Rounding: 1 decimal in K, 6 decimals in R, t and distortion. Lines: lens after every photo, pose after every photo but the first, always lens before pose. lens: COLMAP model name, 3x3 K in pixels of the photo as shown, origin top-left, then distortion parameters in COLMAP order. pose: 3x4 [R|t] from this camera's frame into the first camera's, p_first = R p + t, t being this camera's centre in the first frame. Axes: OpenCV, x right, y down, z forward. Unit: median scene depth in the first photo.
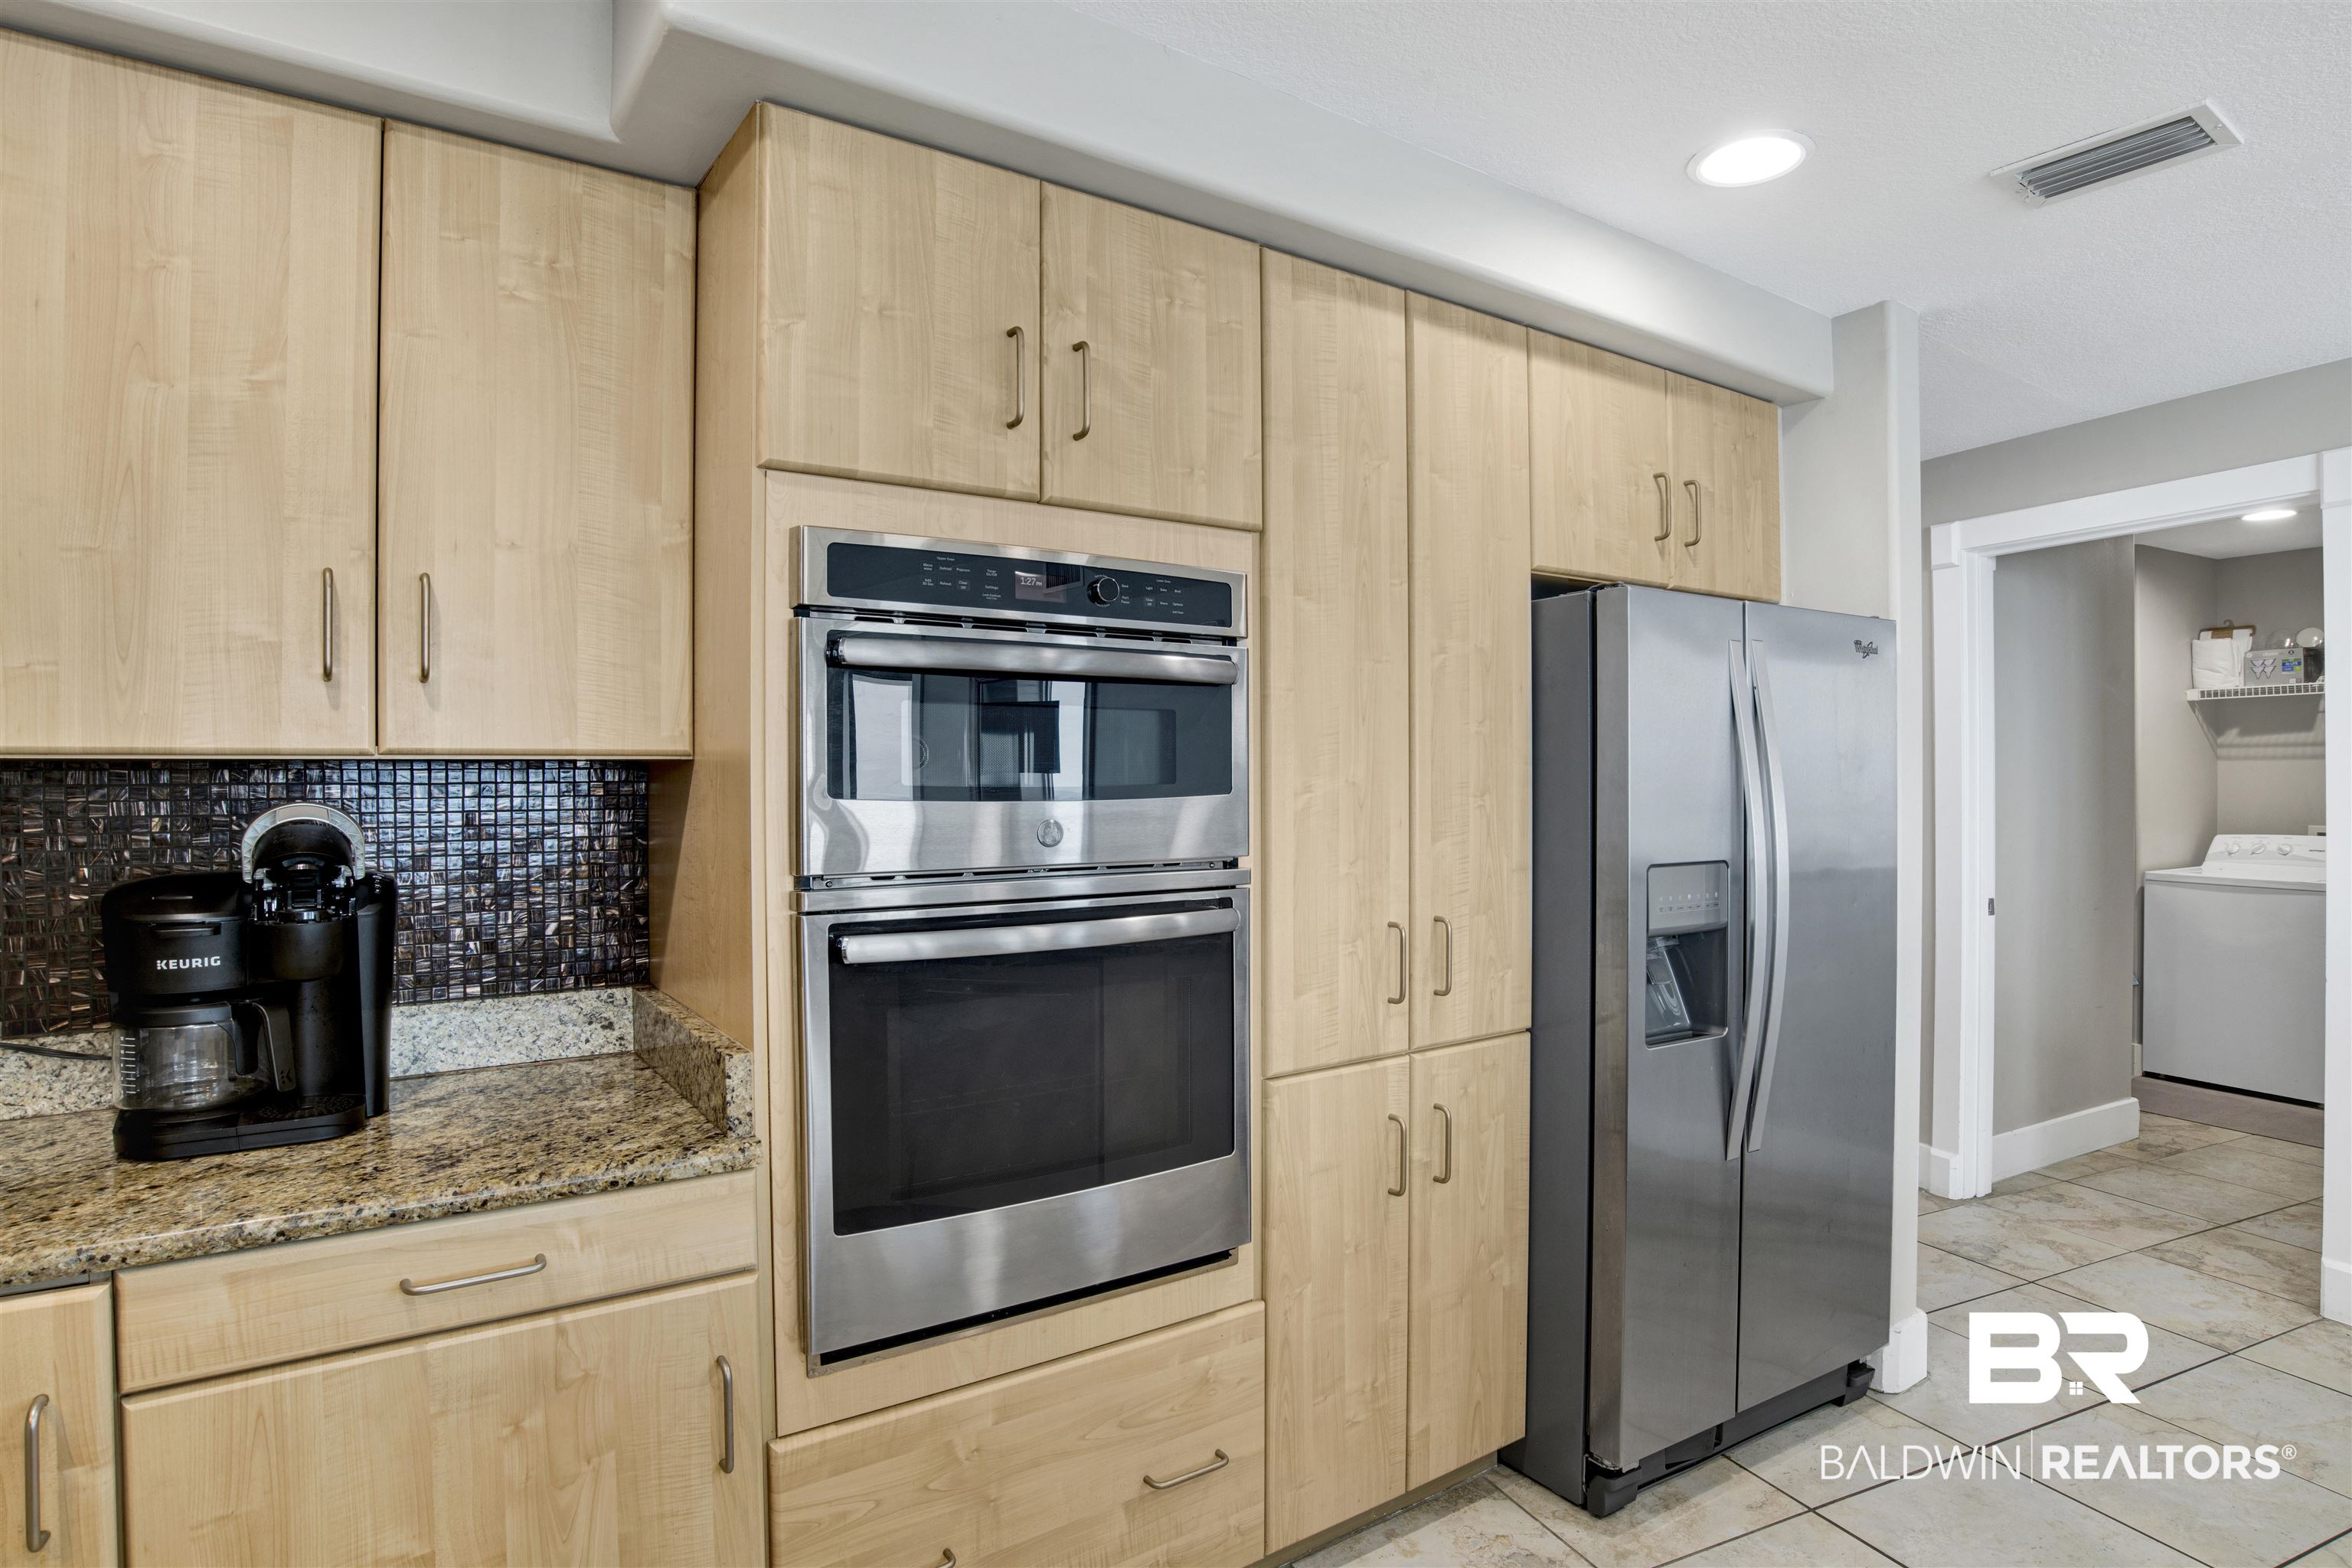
lens RADIAL K [[1226.8, 0, 1192.0], [0, 1226.8, 780.9], [0, 0, 1]] dist [-0.078631, 0.026898]
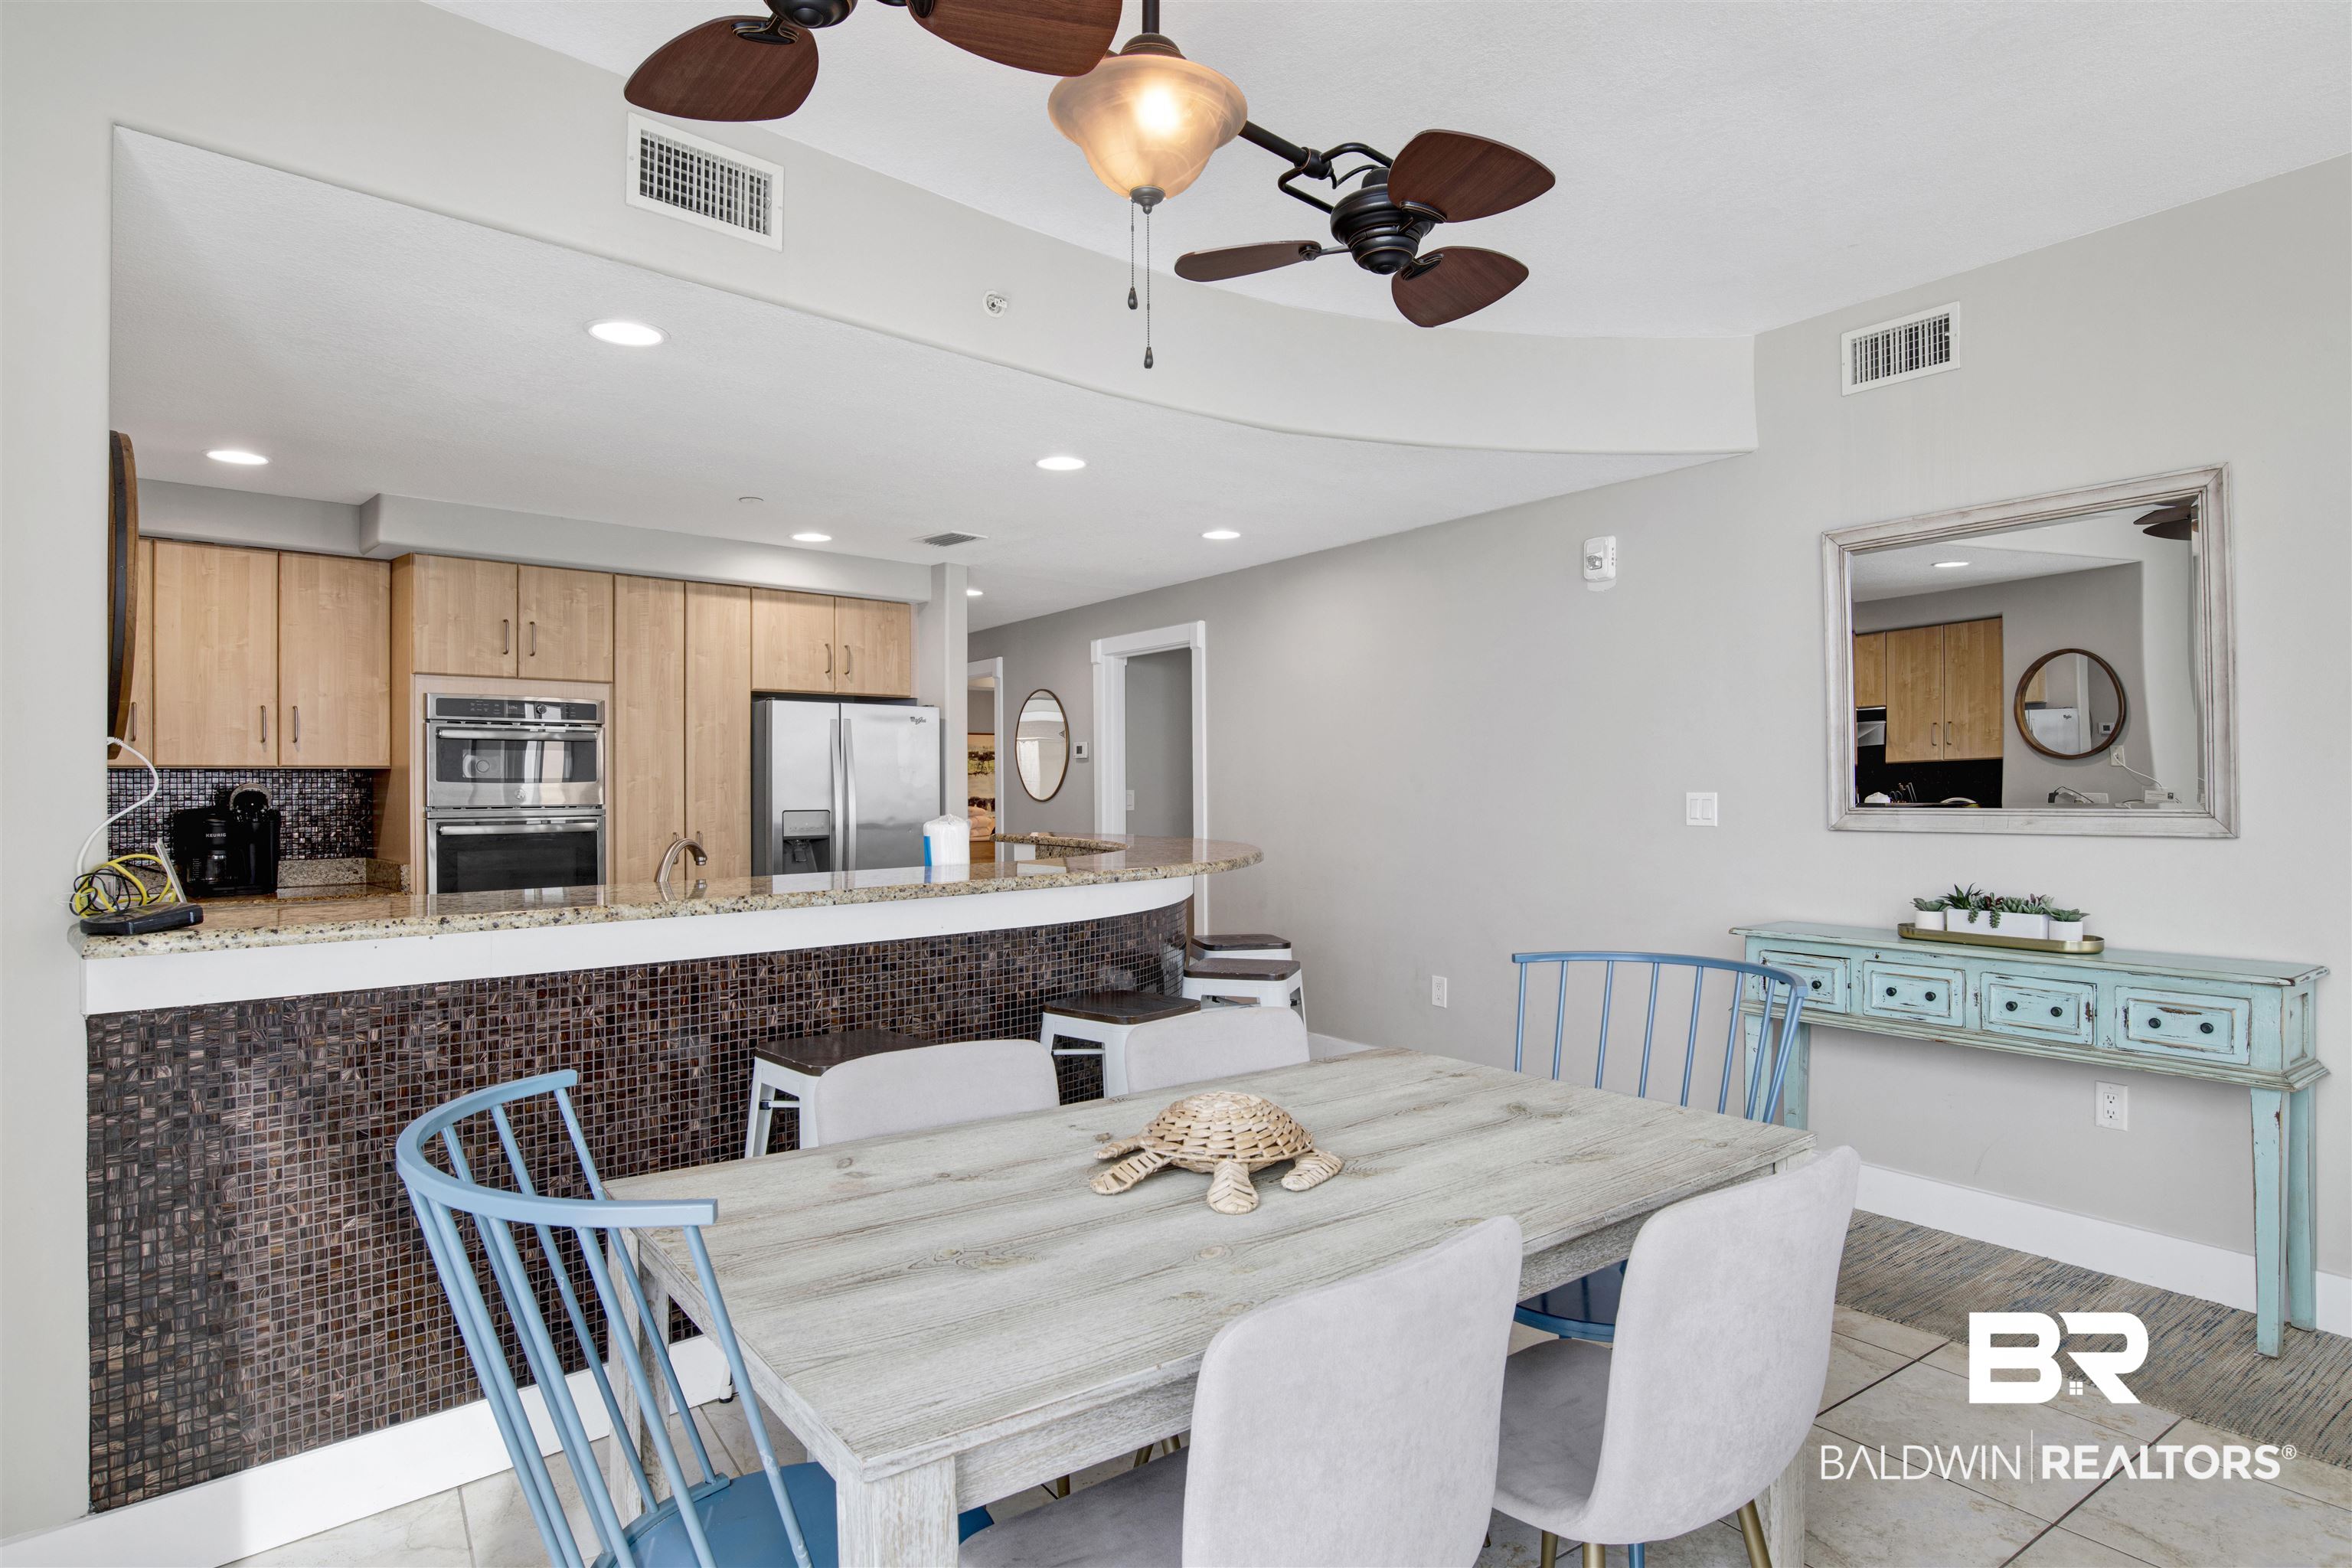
lens RADIAL K [[1236.3, 0, 1114.5], [0, 1236.3, 782.4], [0, 0, 1]] dist [-0.083109, 0.028330]
pose [[0.989453, -0.001117, 0.144852, 0.783347], [0.001600, 0.999994, -0.003213, 0.024458], [-0.144847, 0.003411, 0.989448, -1.860504]]
